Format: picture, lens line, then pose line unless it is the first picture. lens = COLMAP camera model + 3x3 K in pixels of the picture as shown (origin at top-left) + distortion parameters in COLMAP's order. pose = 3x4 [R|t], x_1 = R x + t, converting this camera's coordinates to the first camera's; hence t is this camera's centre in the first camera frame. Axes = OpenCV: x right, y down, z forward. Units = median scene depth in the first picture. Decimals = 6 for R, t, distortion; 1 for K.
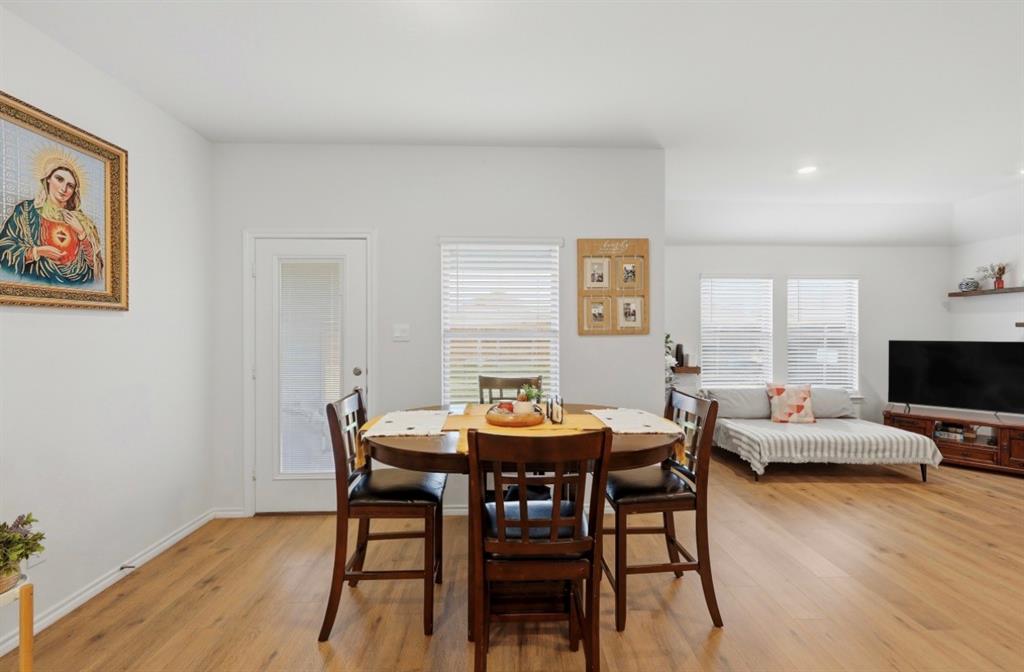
lens RADIAL K [[418.5, 0, 514.9], [0, 418.5, 333.2], [0, 0, 1]] dist [-0.002344, 0.000336]
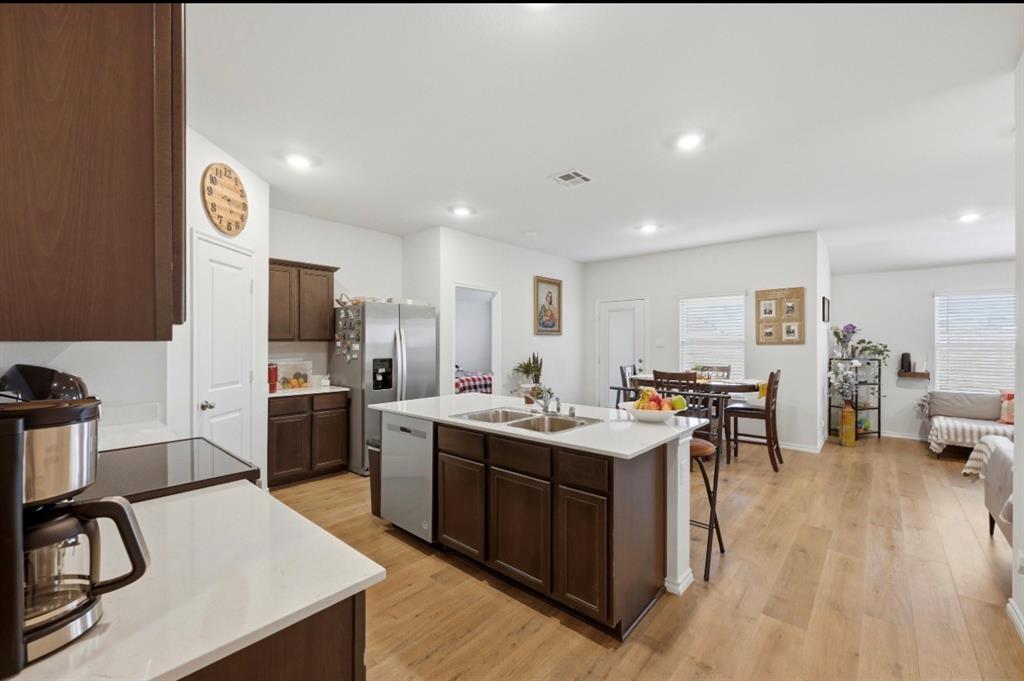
lens RADIAL K [[415.3, 0, 516.5], [0, 415.3, 343.2], [0, 0, 1]] dist [-0.004848, -0.000601]
pose [[0.730804, 0.000029, -0.682588, 0.502131], [-0.003770, 0.999985, -0.003994, 0.008741], [0.682577, 0.005492, 0.730793, -0.815870]]
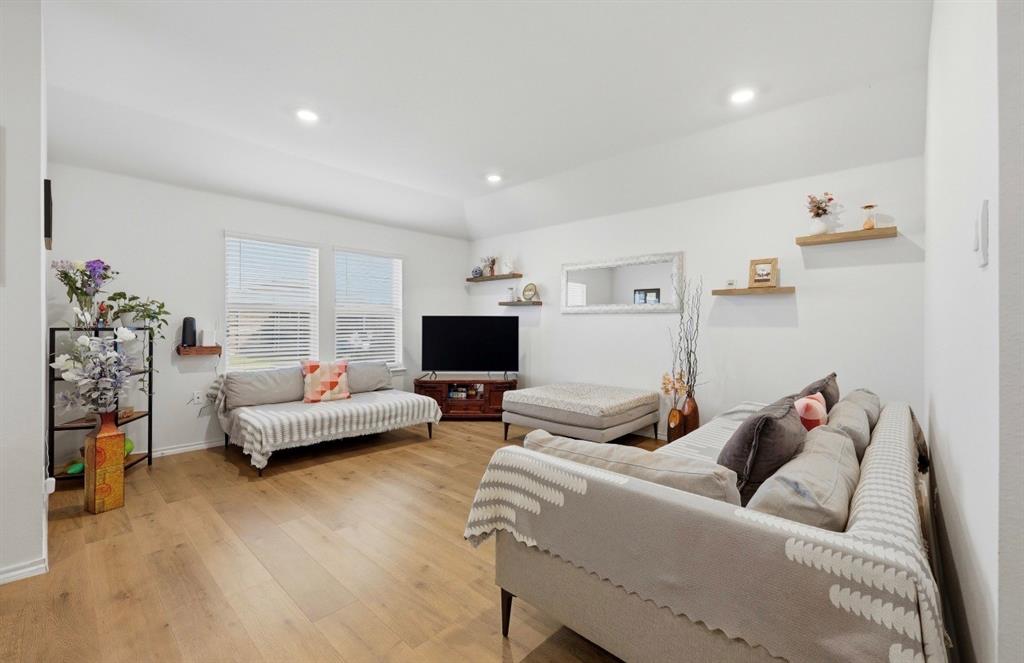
lens RADIAL K [[424.1, 0, 514.5], [0, 424.1, 323.5], [0, 0, 1]] dist [-0.000357, 0.000026]
pose [[0.697183, 0.000304, 0.716893, 0.328395], [-0.000012, 1.000000, -0.000413, 0.048973], [-0.716893, 0.000279, 0.697183, 0.046408]]
